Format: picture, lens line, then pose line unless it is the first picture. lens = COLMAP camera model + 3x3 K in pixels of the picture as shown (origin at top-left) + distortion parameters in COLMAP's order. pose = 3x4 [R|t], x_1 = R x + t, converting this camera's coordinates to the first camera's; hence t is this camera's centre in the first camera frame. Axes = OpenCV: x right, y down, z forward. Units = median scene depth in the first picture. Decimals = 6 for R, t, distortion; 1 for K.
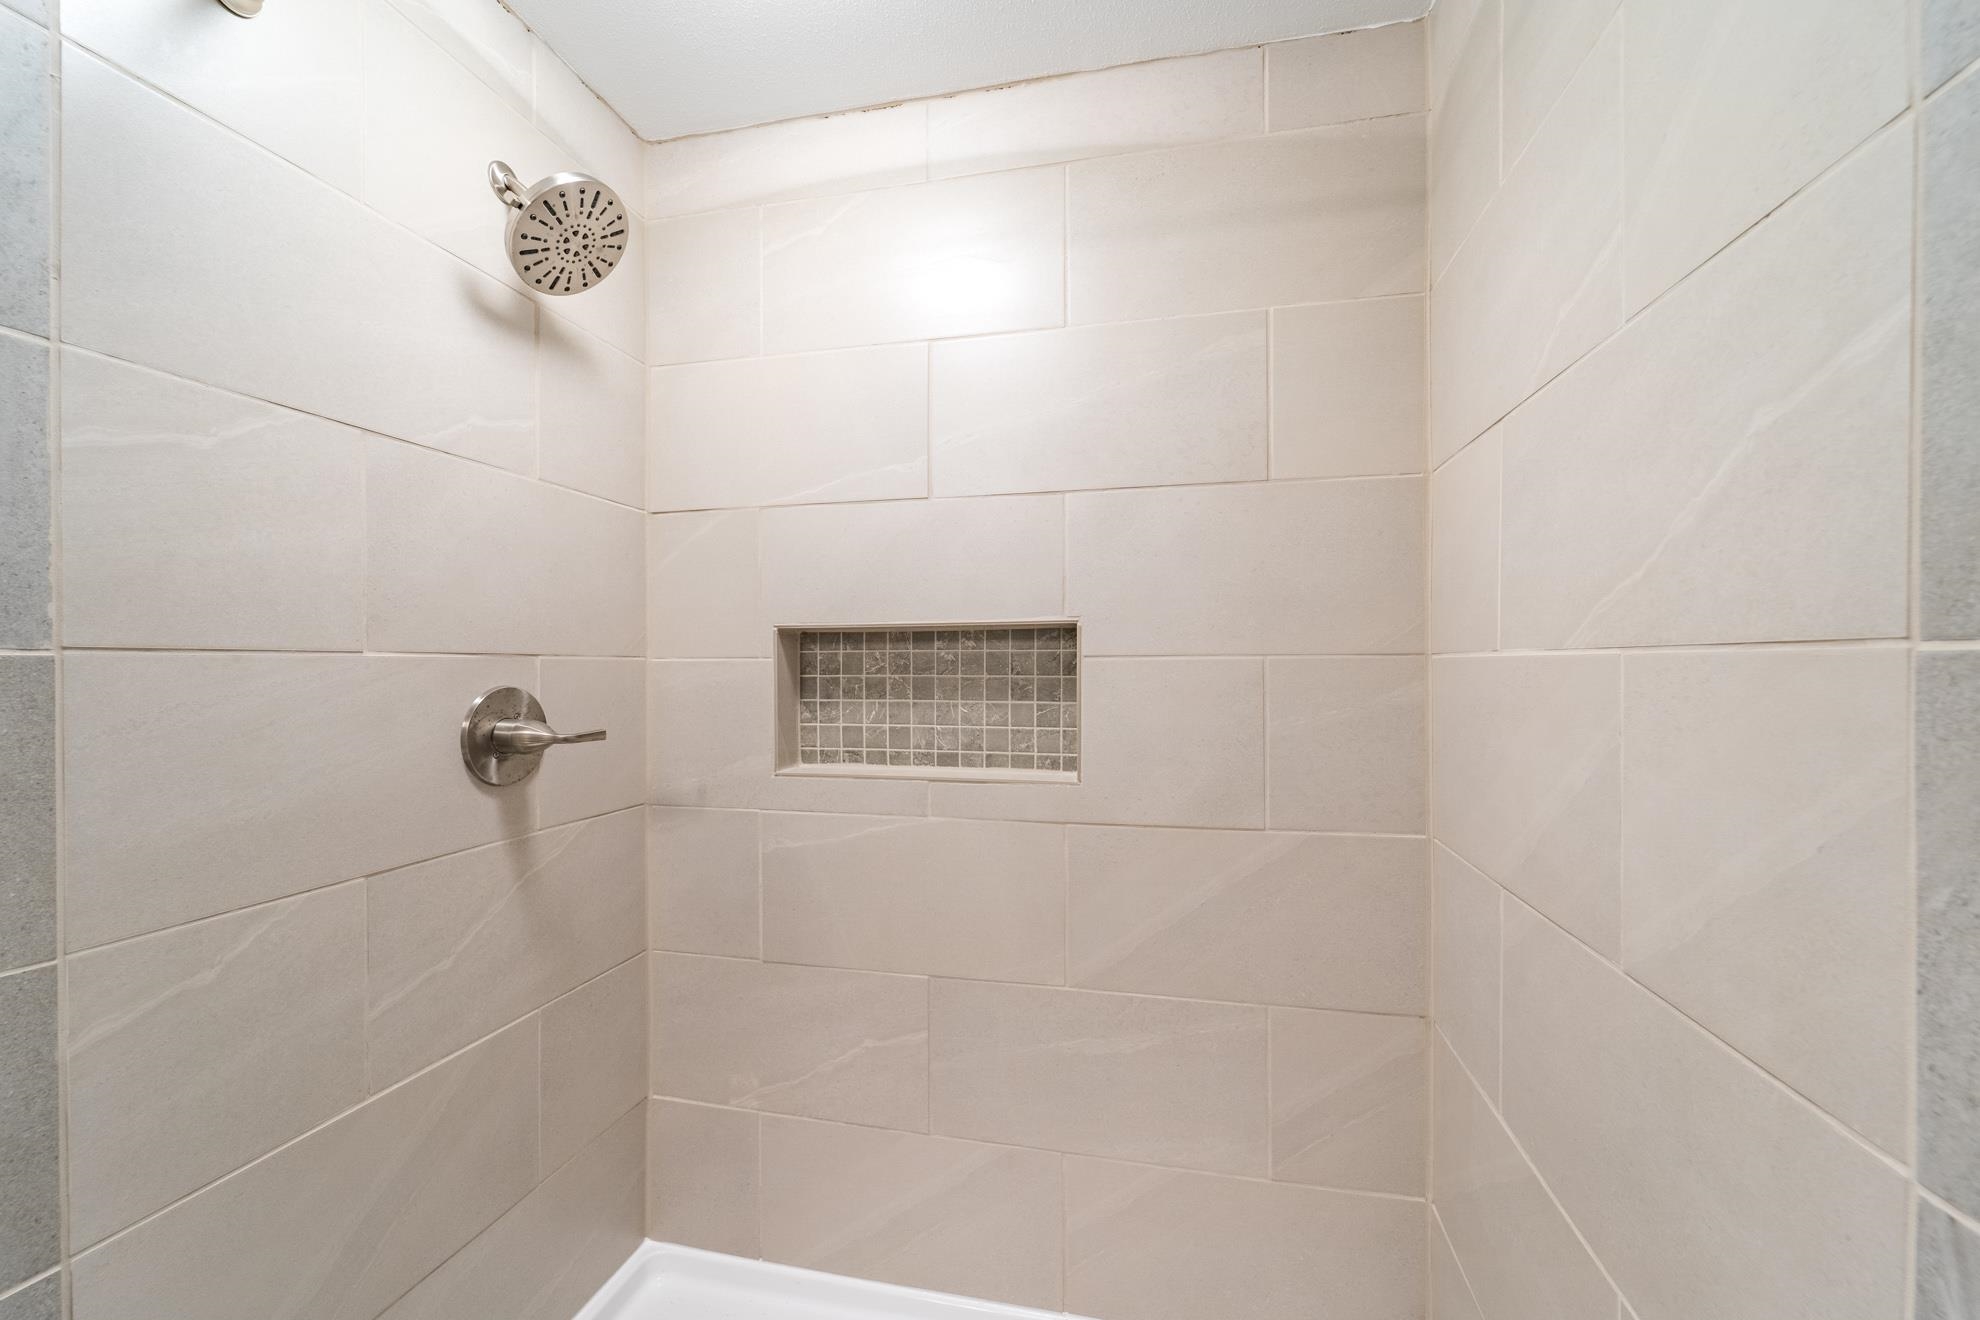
lens RADIAL K [[826.6, 0, 989.9], [0, 826.6, 660.4], [0, 0, 1]] dist [0.000689, -0.000908]
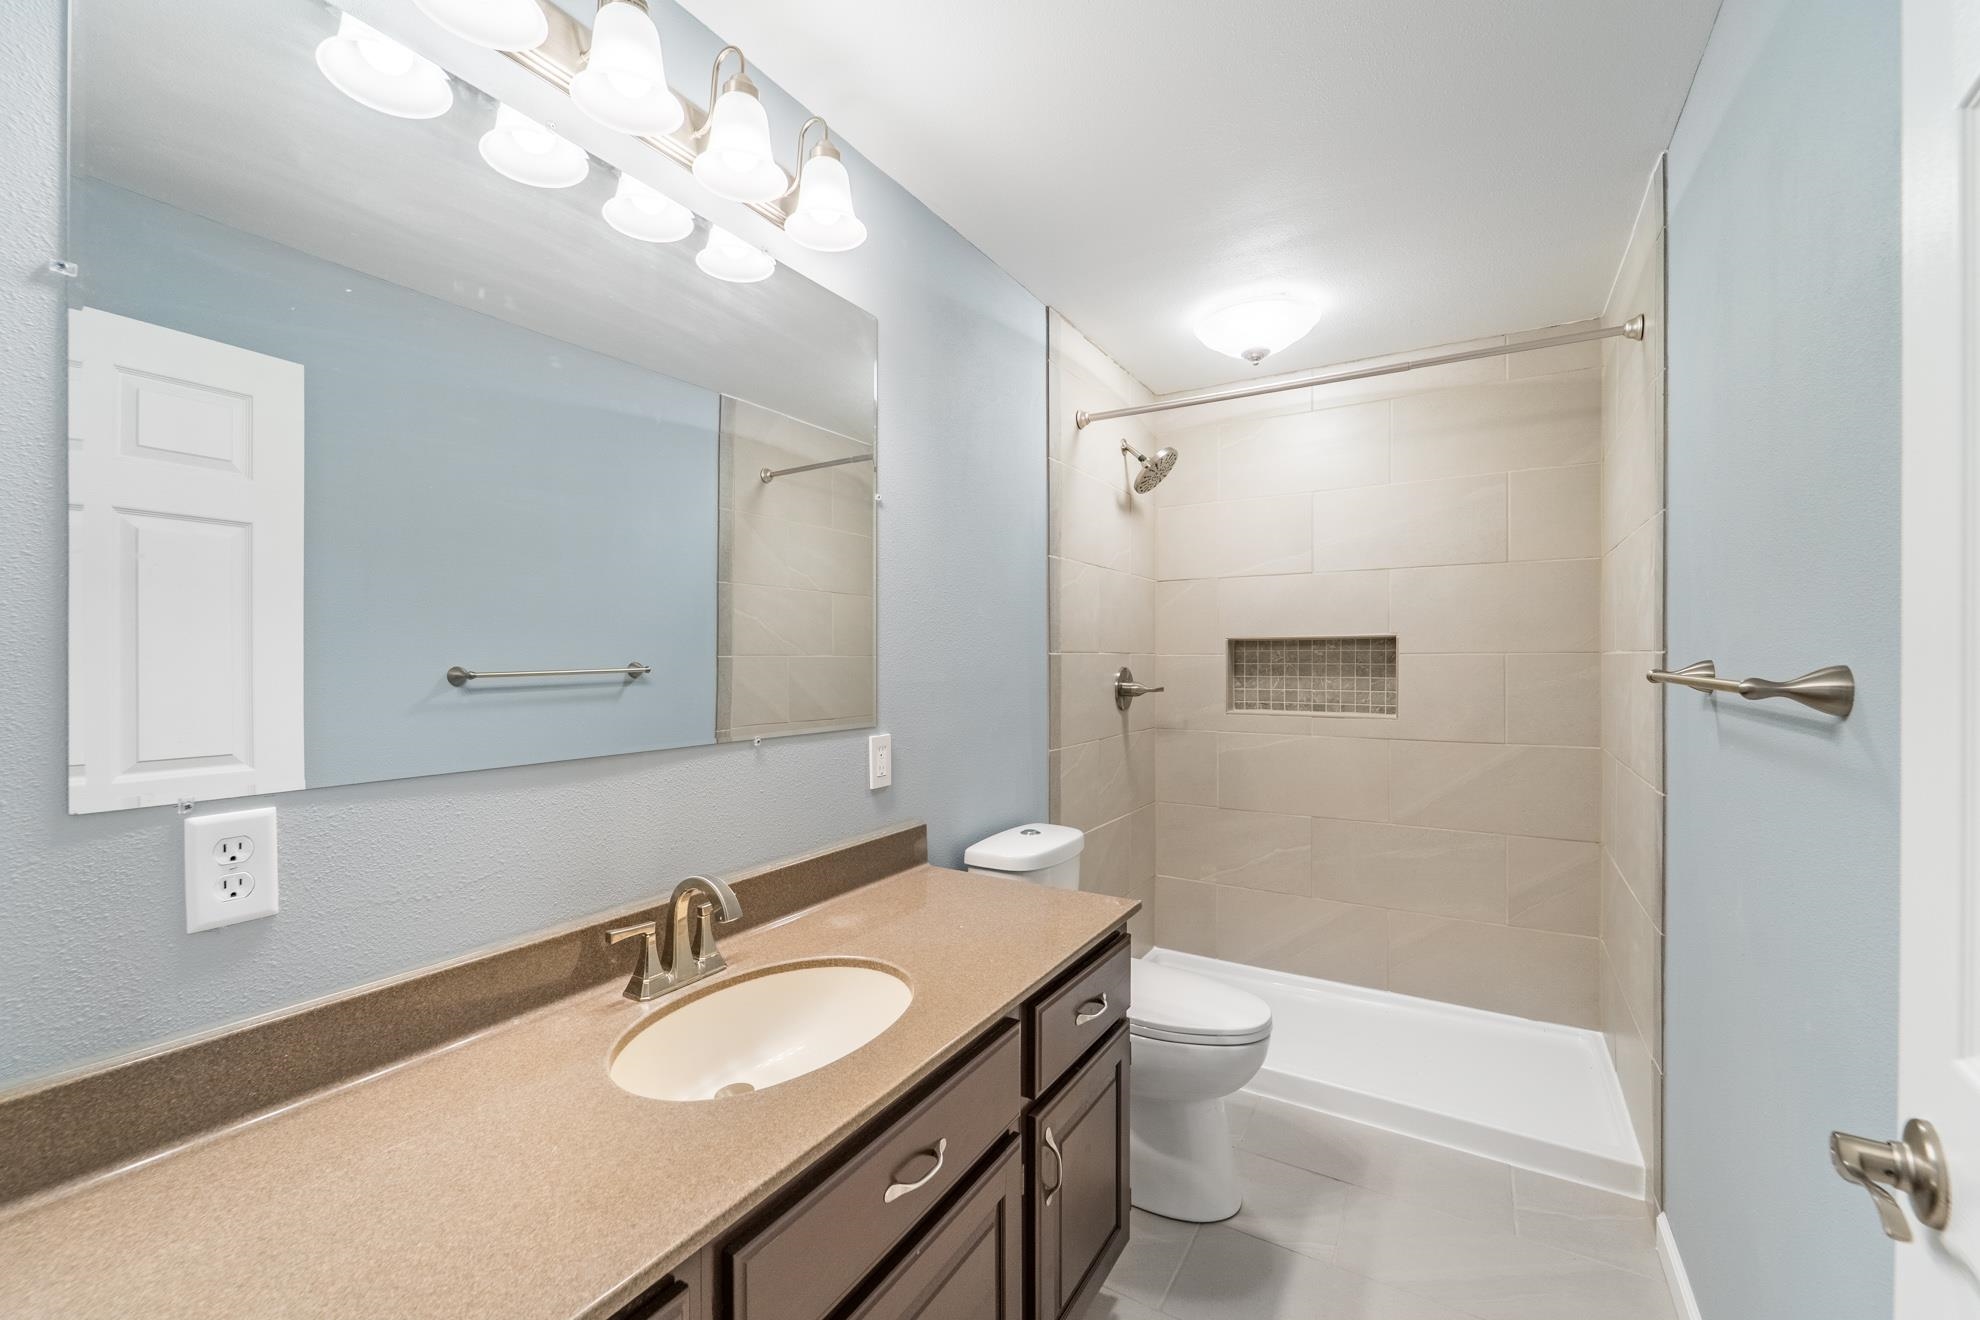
lens RADIAL K [[826.6, 0, 985.5], [0, 826.6, 660.5], [0, 0, 1]] dist [0.000689, -0.000908]
pose [[0.952322, 0.000548, -0.305095, -0.203525], [0.001538, 0.999977, 0.006598, -0.002663], [0.305091, -0.006753, 0.952299, -1.055767]]
